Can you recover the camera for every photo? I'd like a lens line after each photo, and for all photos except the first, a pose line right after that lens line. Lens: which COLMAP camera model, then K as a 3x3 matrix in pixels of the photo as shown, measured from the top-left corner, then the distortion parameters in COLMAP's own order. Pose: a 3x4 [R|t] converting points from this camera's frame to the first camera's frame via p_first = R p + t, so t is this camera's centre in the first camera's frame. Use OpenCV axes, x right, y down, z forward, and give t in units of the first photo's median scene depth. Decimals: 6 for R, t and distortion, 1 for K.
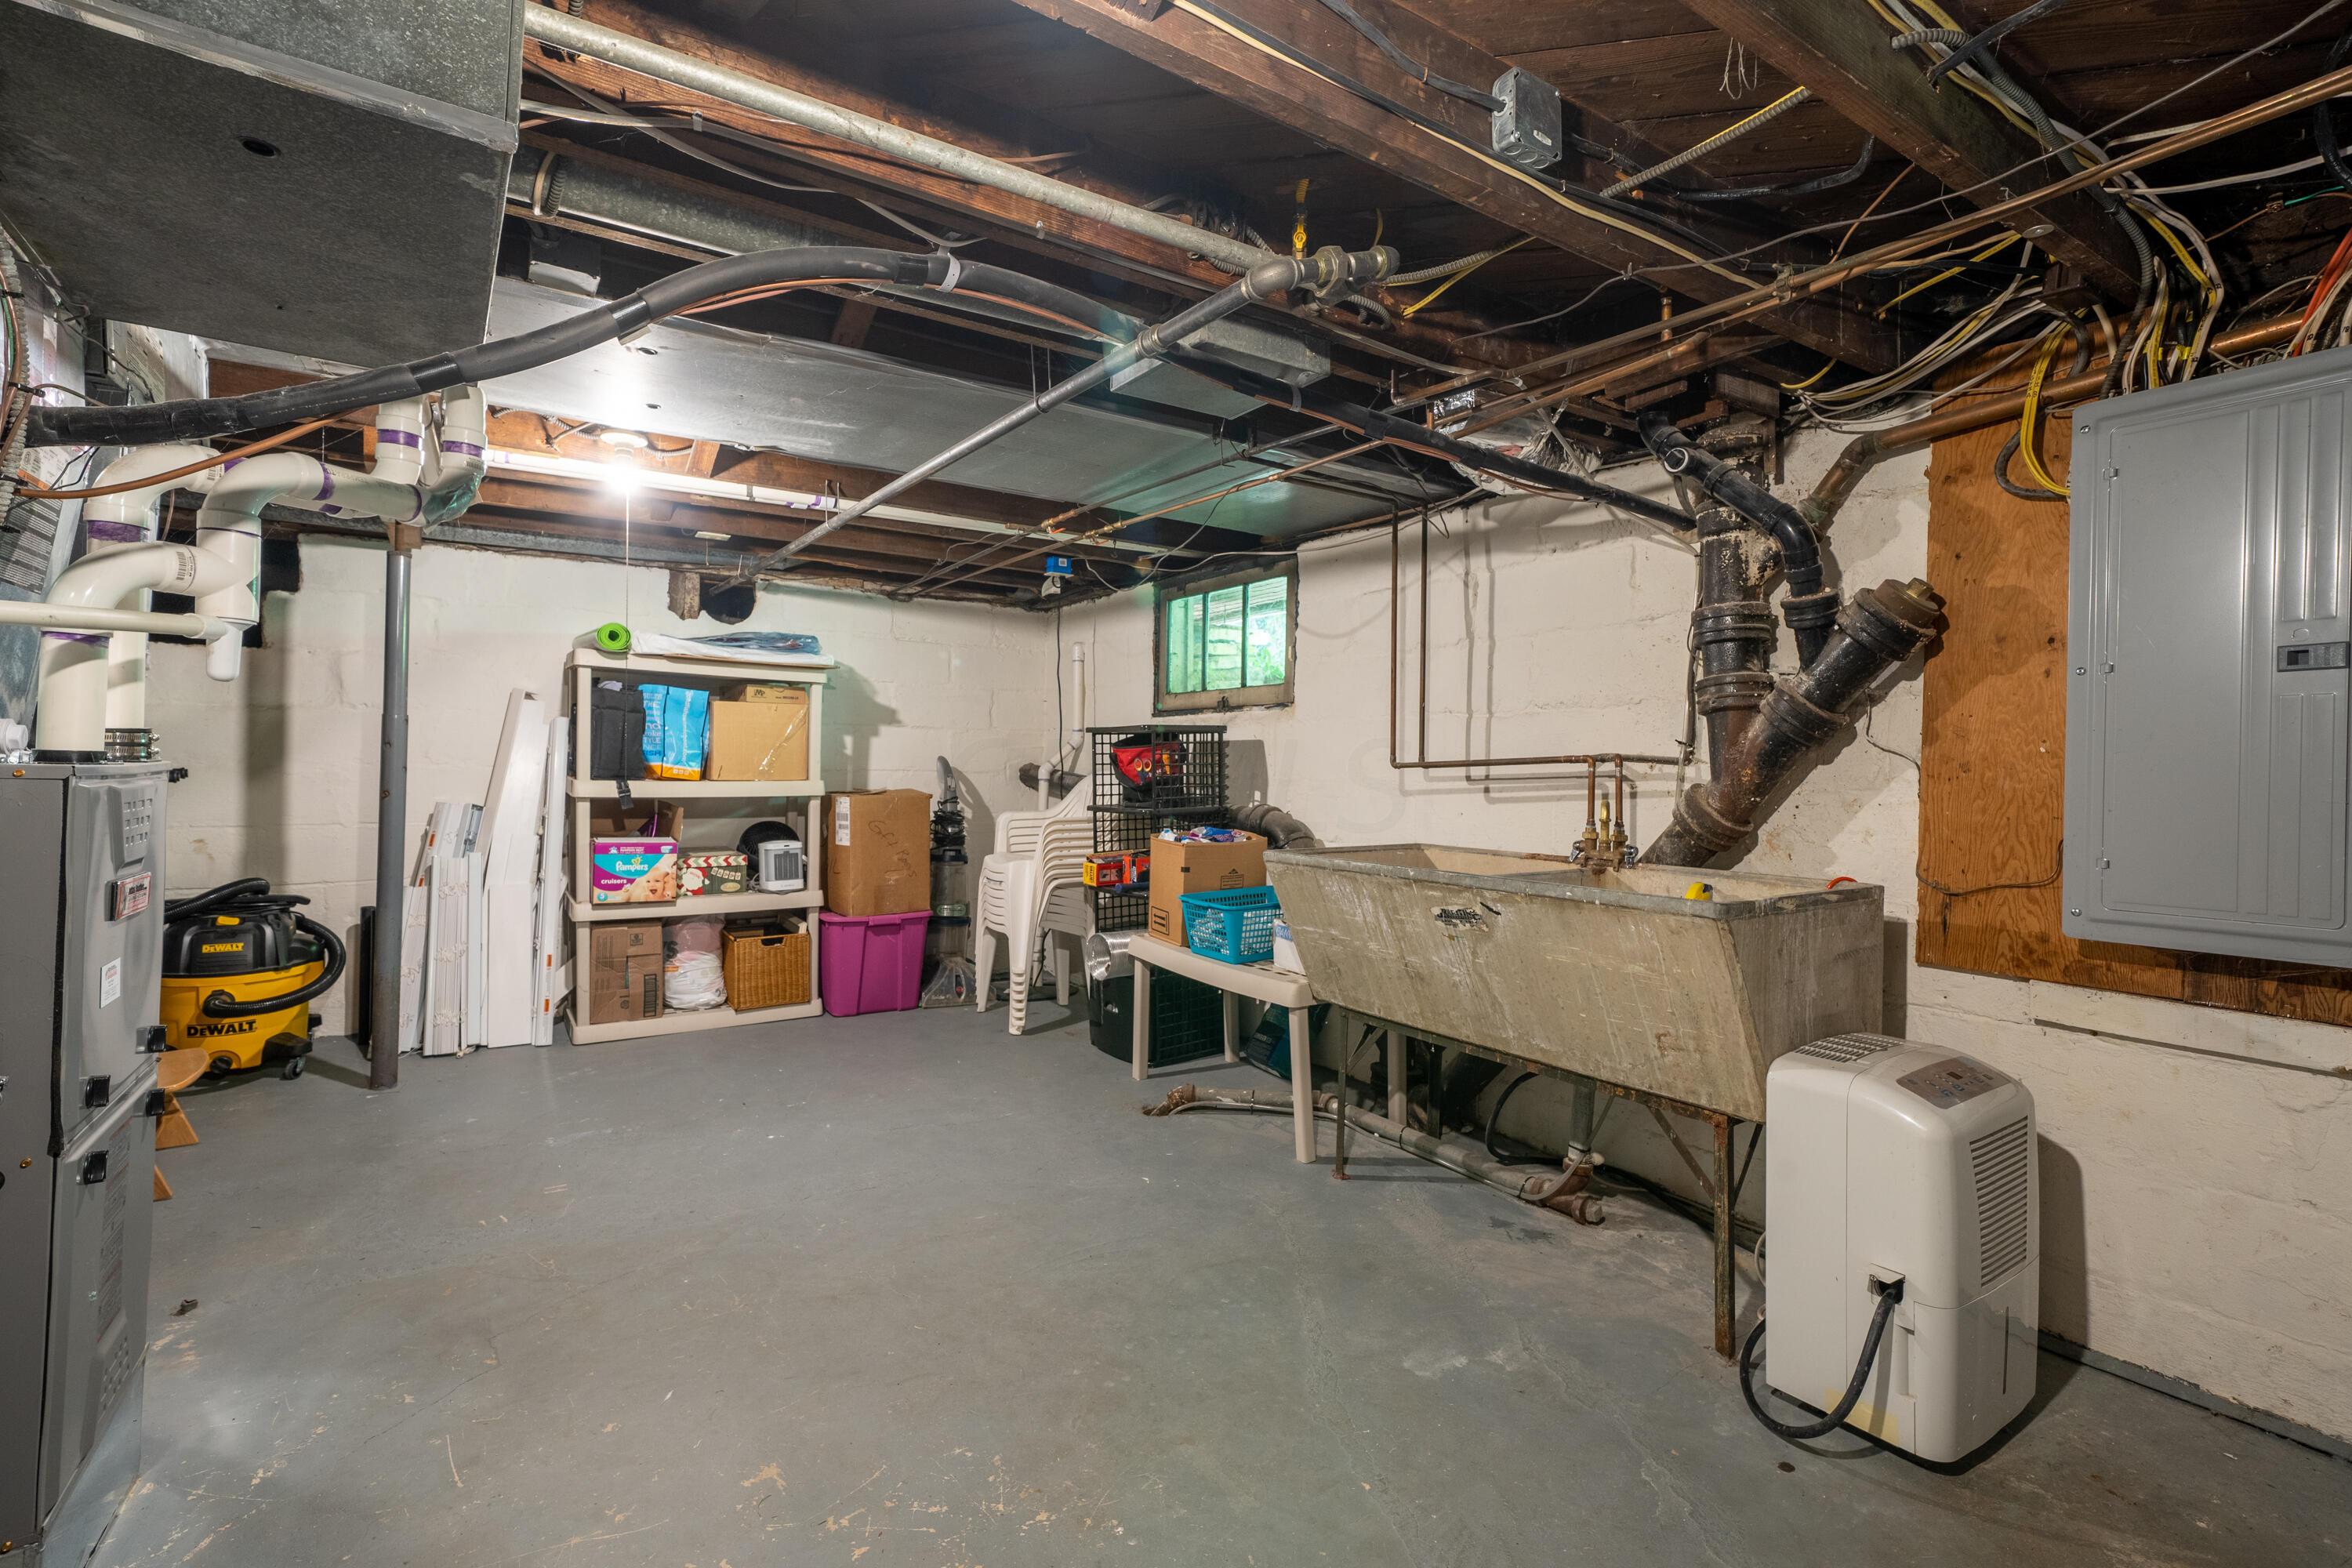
lens RADIAL K [[1067.7, 0, 1173.5], [0, 1067.7, 769.4], [0, 0, 1]] dist [0.008436, 0.002214]
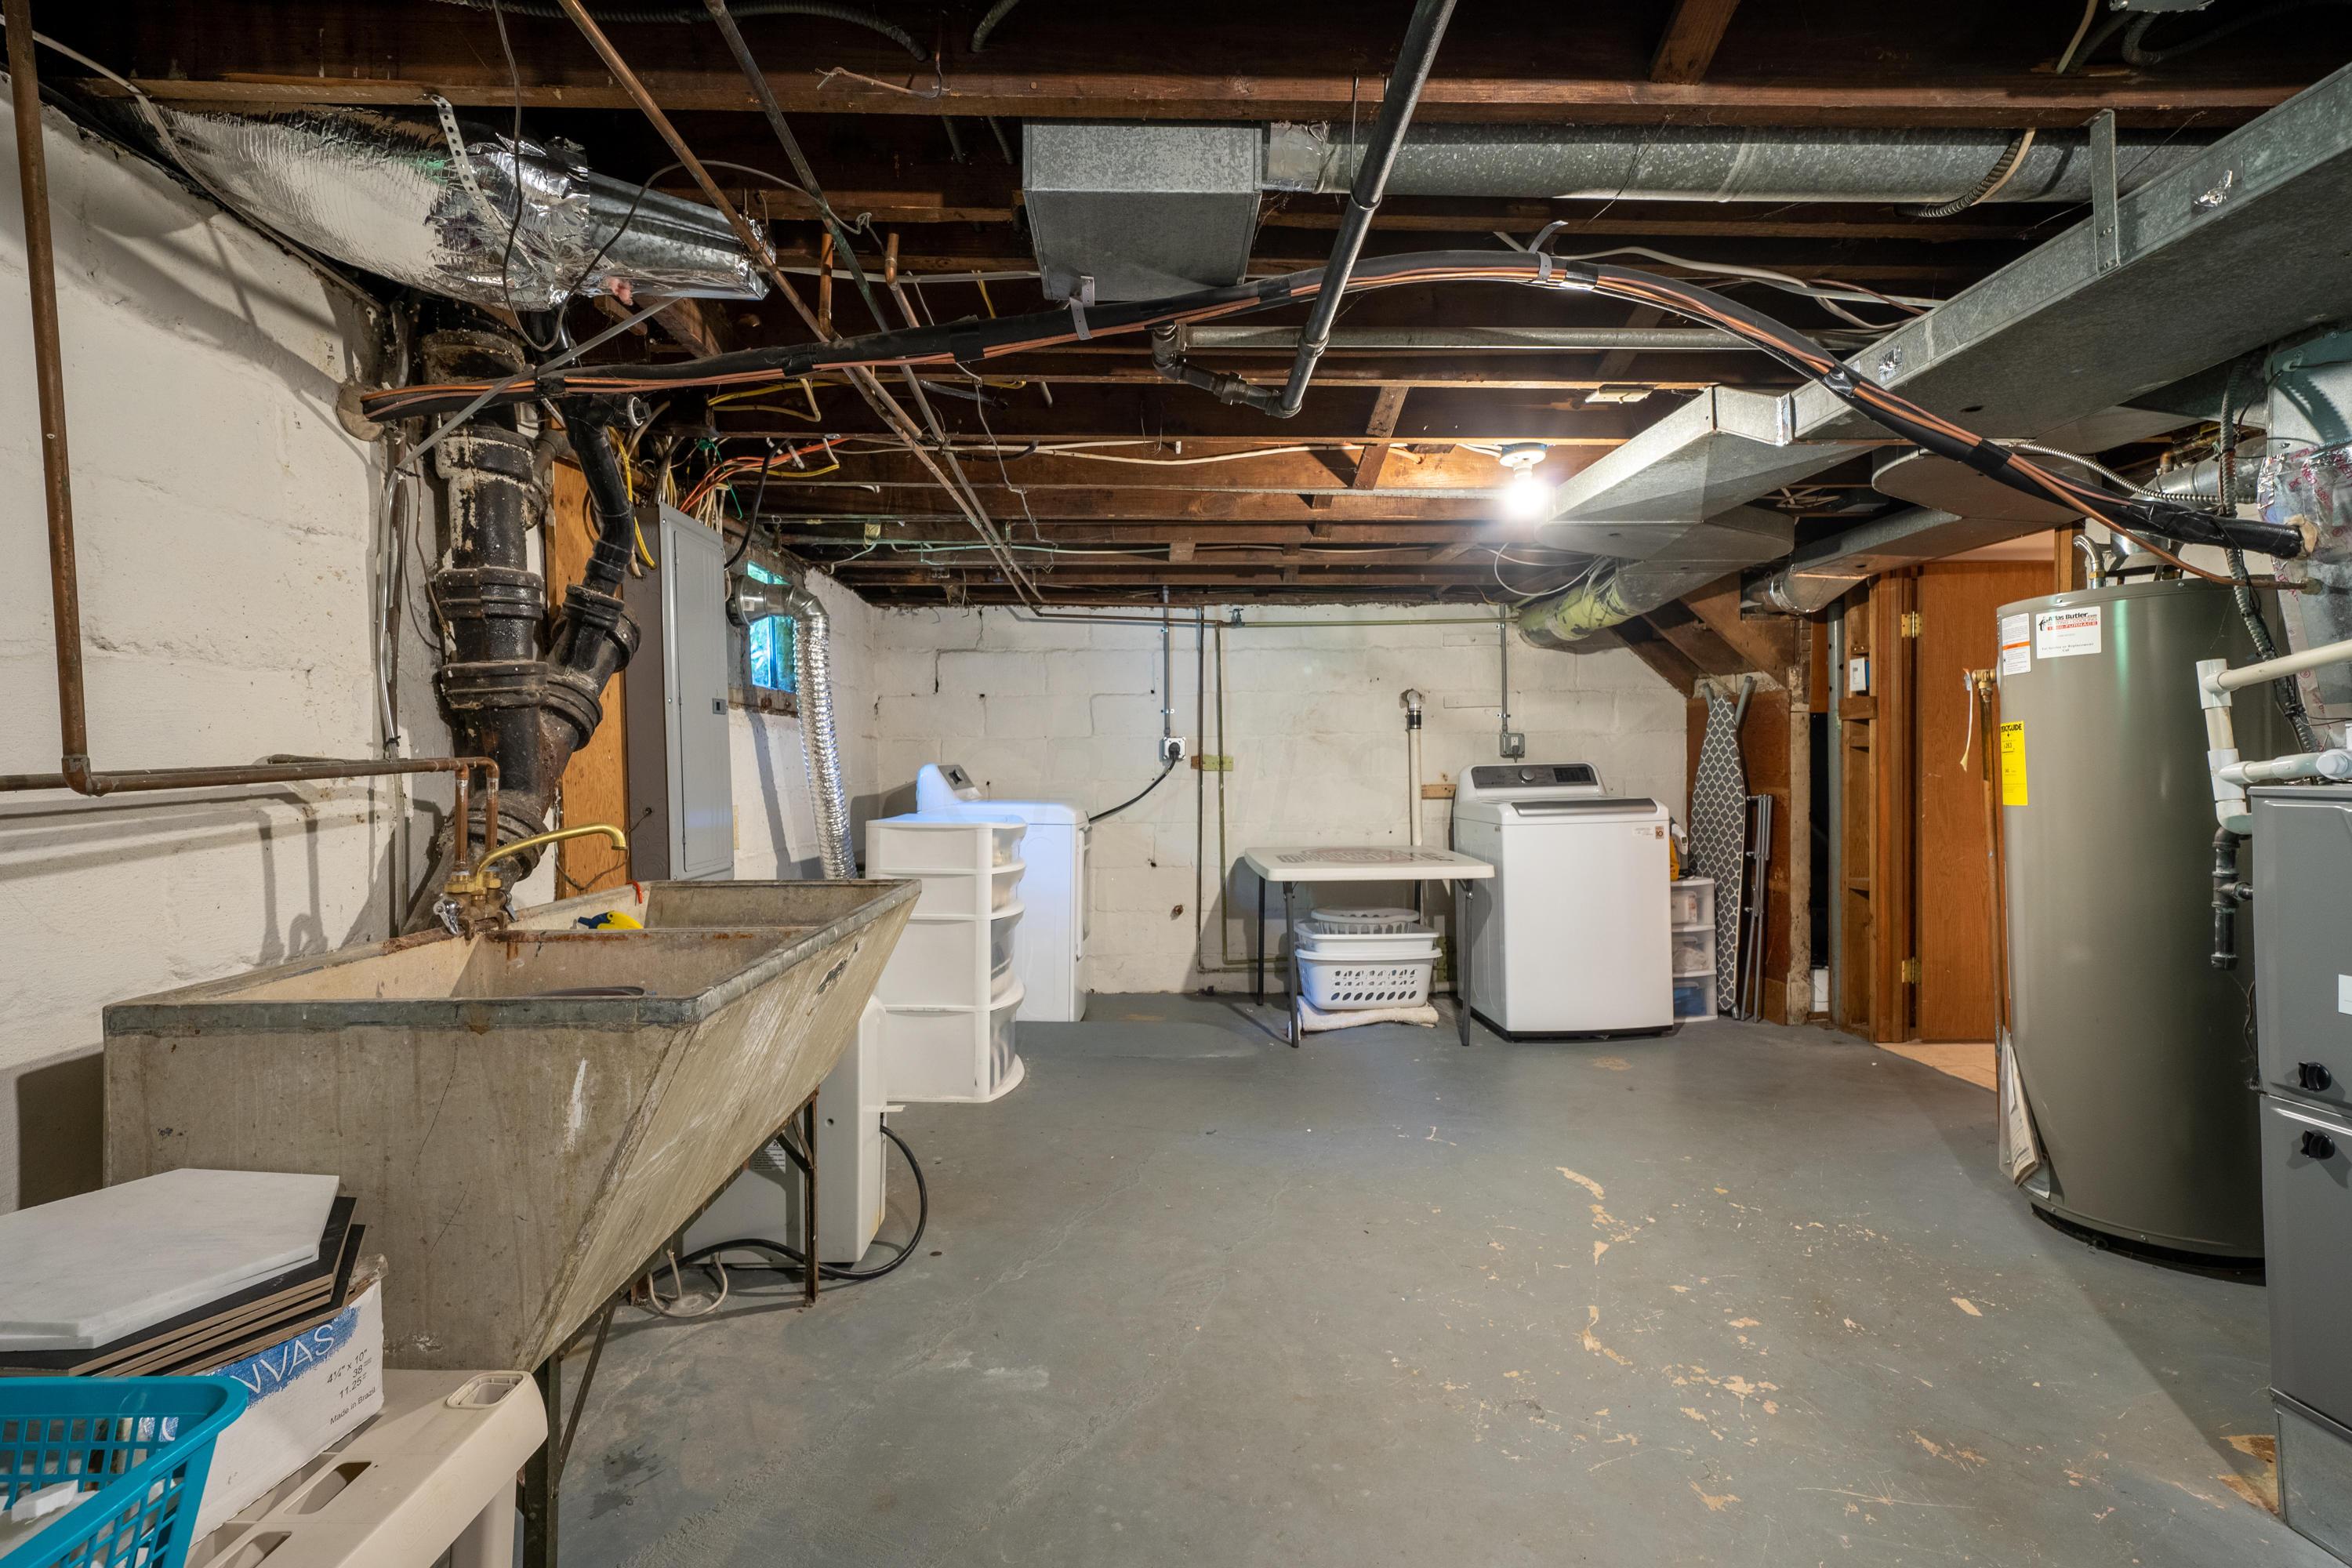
lens RADIAL K [[1067.7, 0, 1178.2], [0, 1067.7, 771.7], [0, 0, 1]] dist [0.008436, 0.002214]
pose [[-0.844578, -0.011526, 0.535309, -0.391379], [-0.002440, 0.999841, 0.017678, -0.023739], [-0.535428, 0.013624, -0.844471, 1.690565]]
